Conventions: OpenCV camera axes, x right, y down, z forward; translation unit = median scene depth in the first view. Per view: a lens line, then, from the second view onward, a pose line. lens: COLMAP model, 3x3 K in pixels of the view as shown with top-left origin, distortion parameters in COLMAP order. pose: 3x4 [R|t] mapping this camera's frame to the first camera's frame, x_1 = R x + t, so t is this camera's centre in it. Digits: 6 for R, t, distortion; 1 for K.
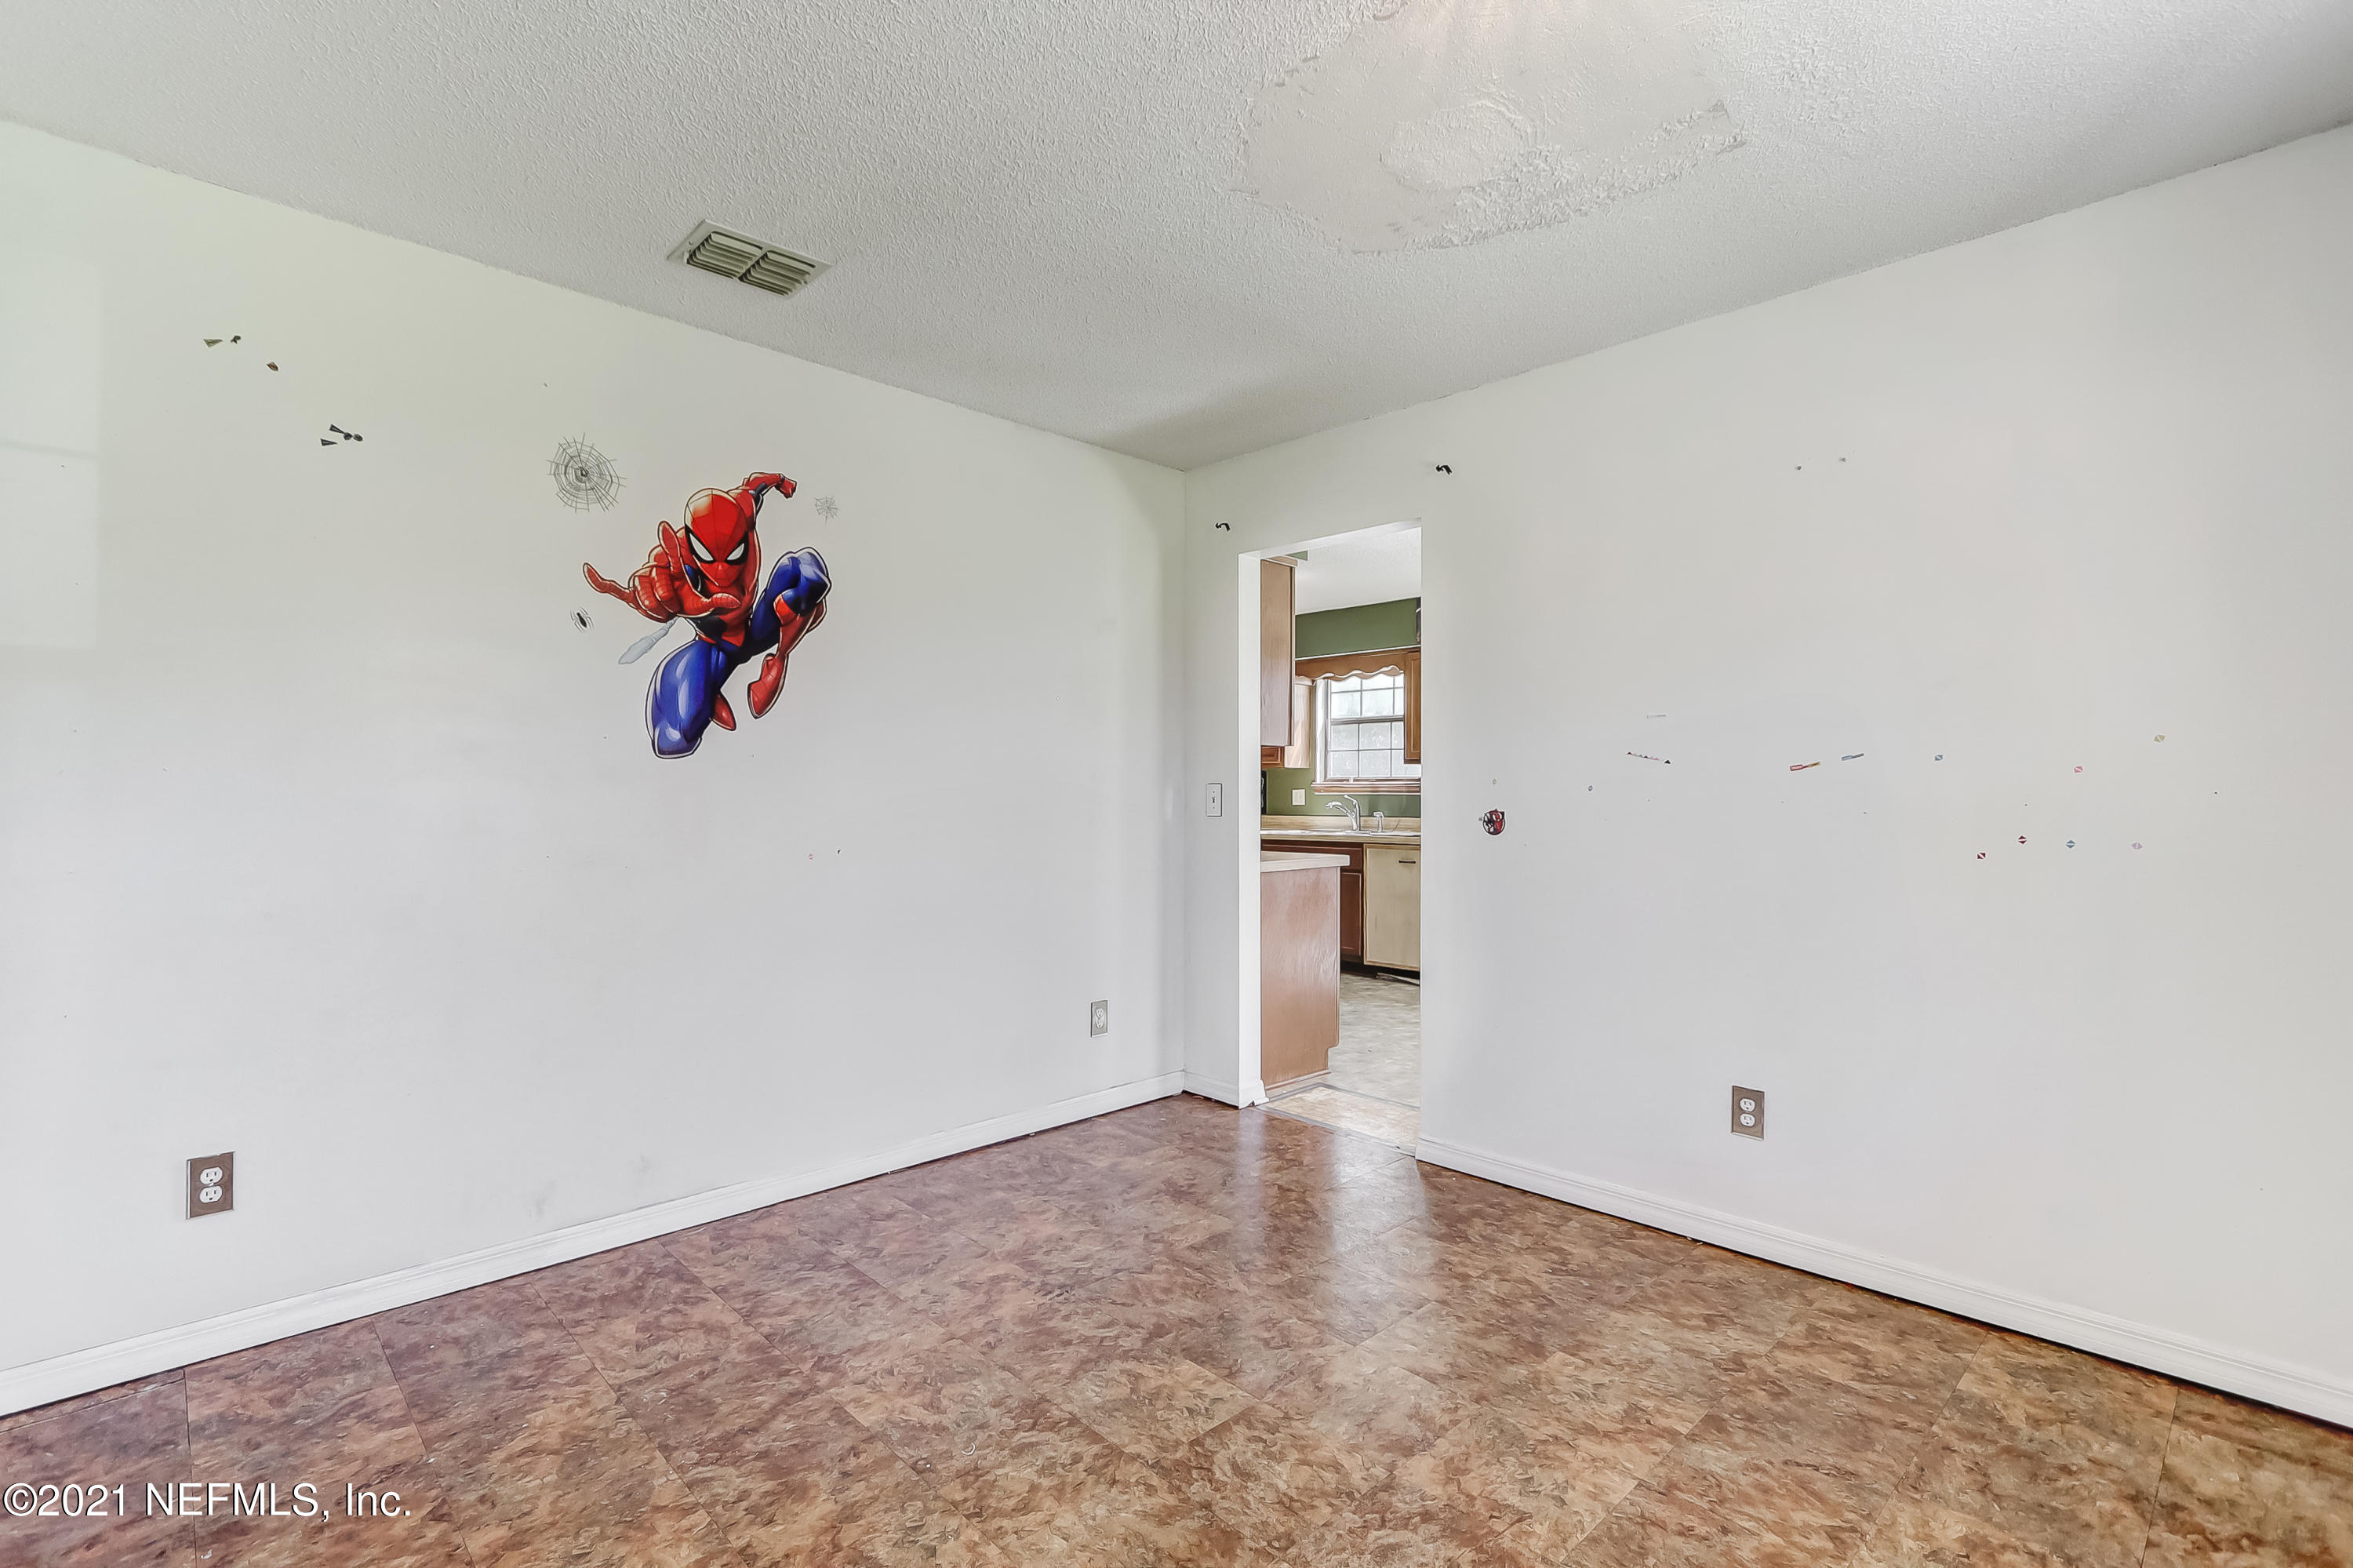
lens RADIAL K [[1097.0, 0, 1168.4], [0, 1097.0, 788.1], [0, 0, 1]] dist [-0.001801, 0.002864]
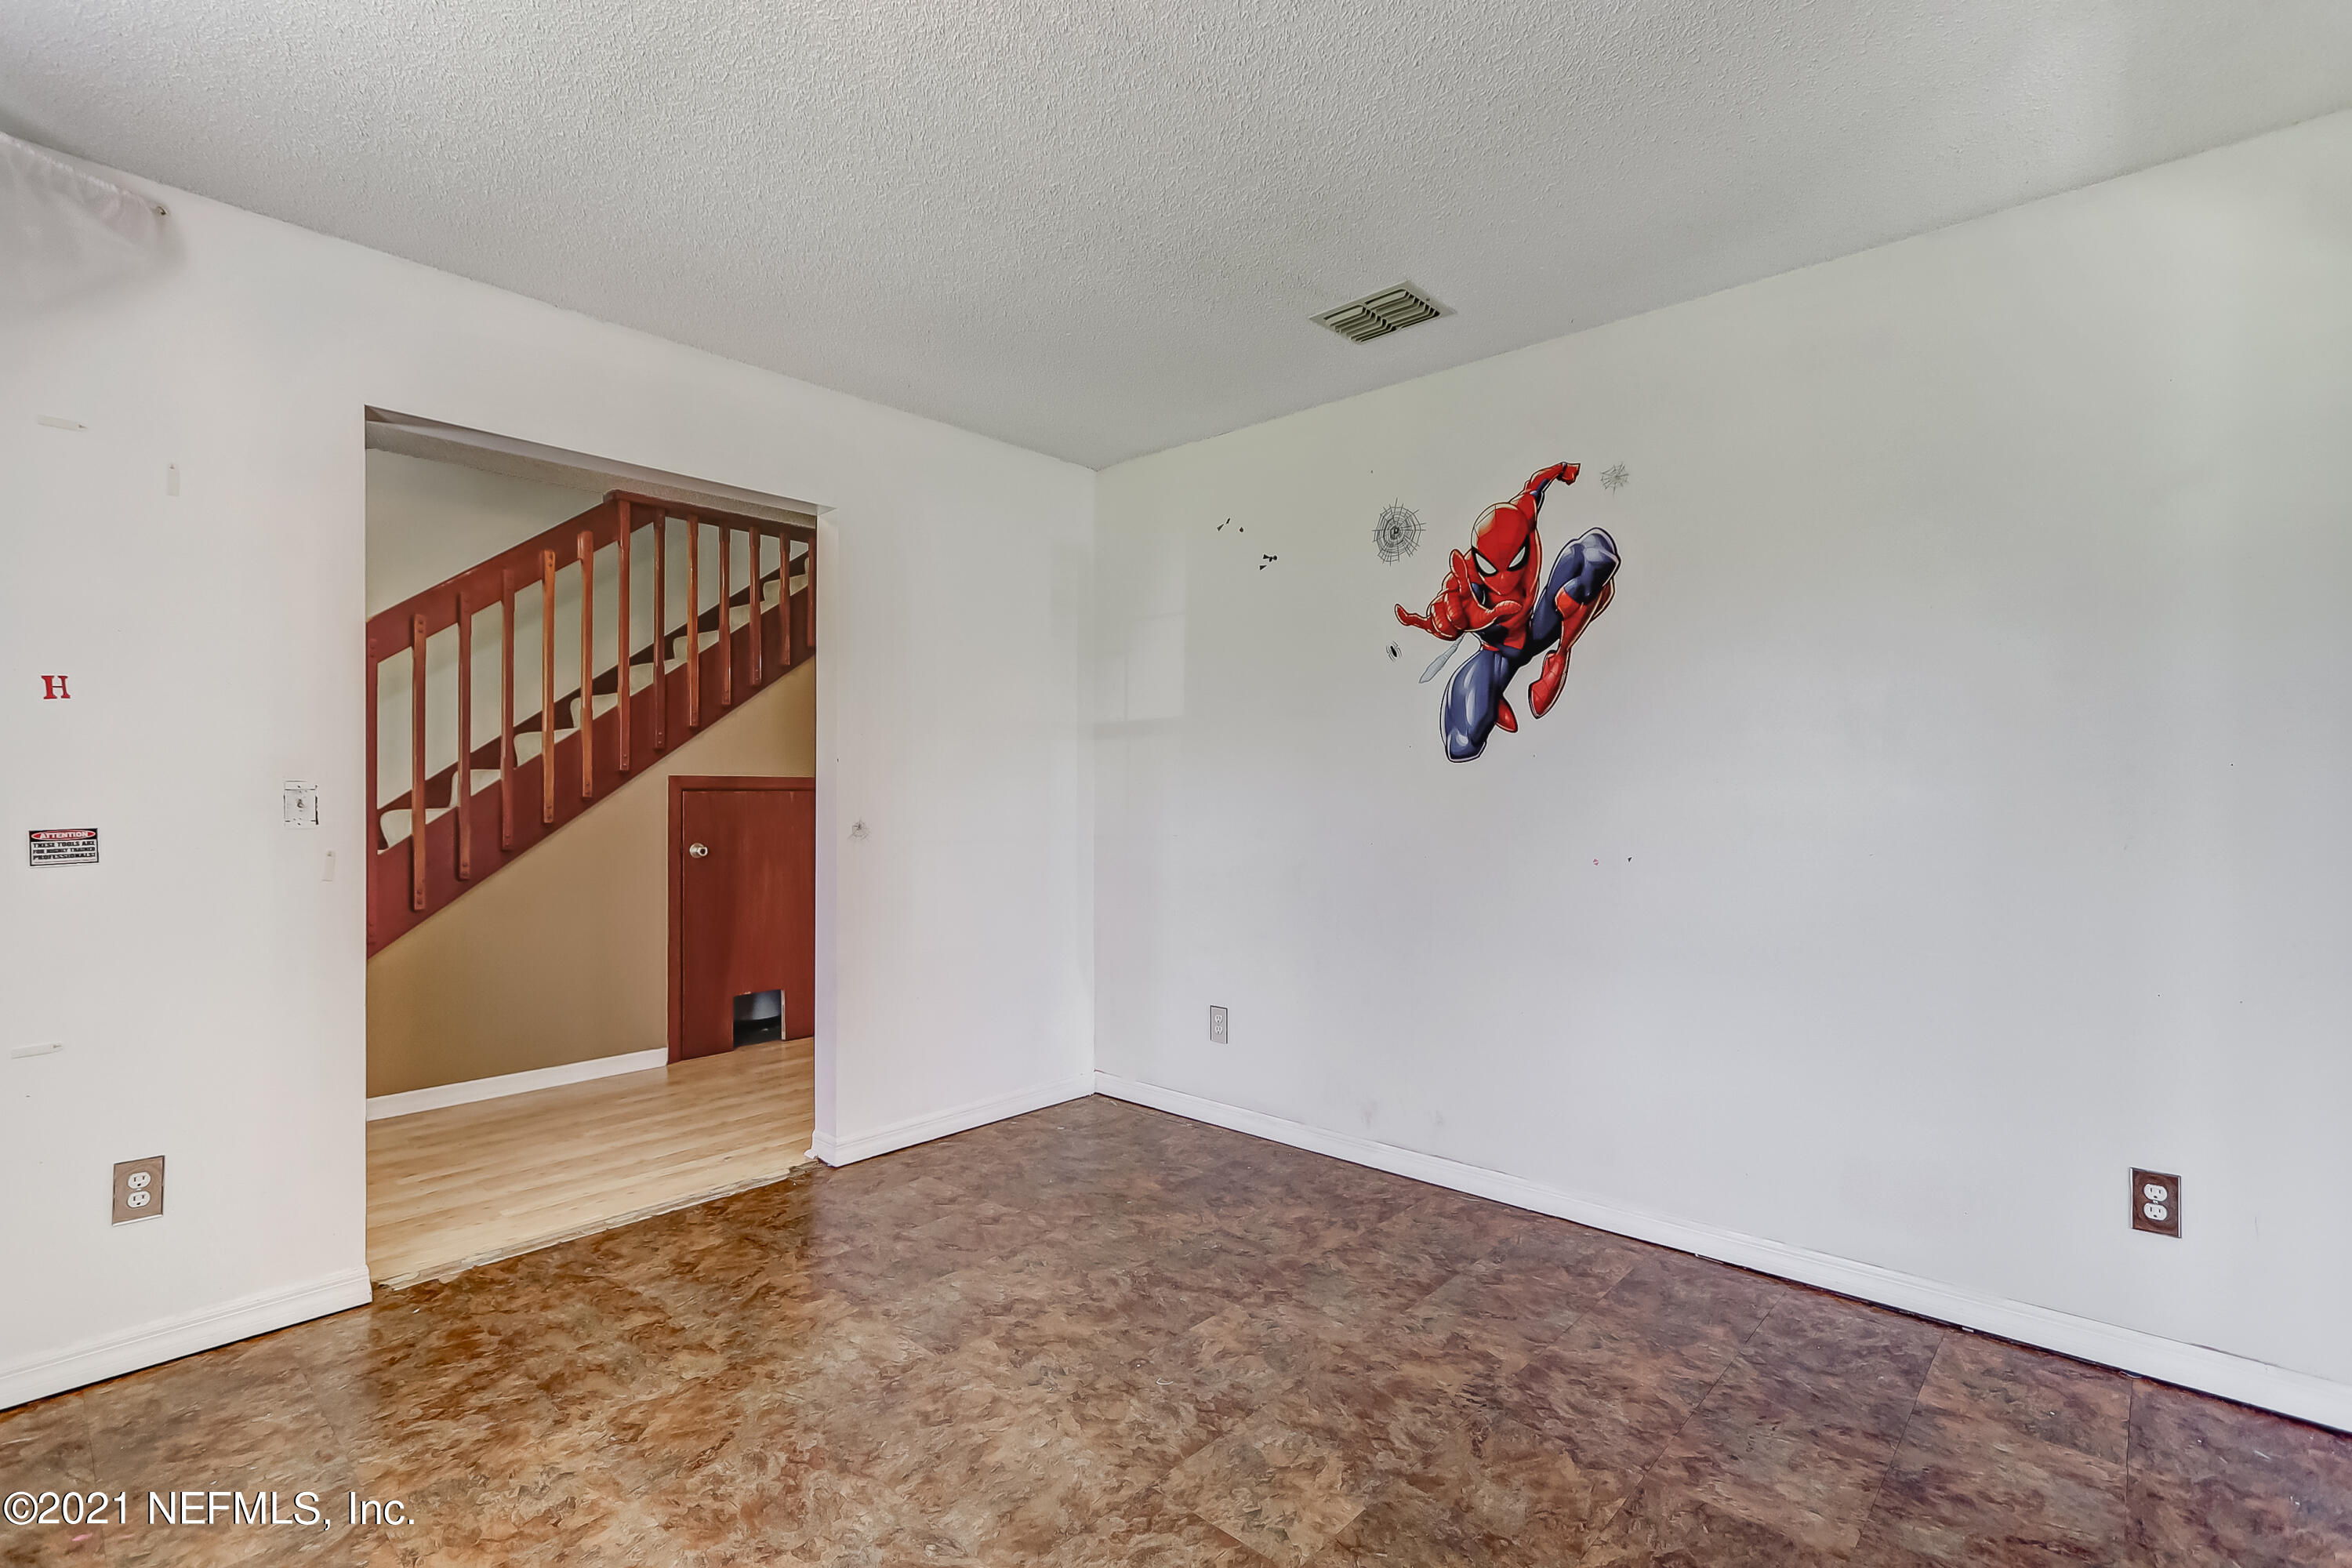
lens RADIAL K [[1096.5, 0, 1171.0], [0, 1096.5, 795.9], [0, 0, 1]] dist [-0.001801, 0.002864]
pose [[0.043960, -0.001537, -0.999032, 0.620607], [-0.002092, 0.999996, -0.001631, 0.009241], [0.999031, 0.002161, 0.043956, 0.643579]]
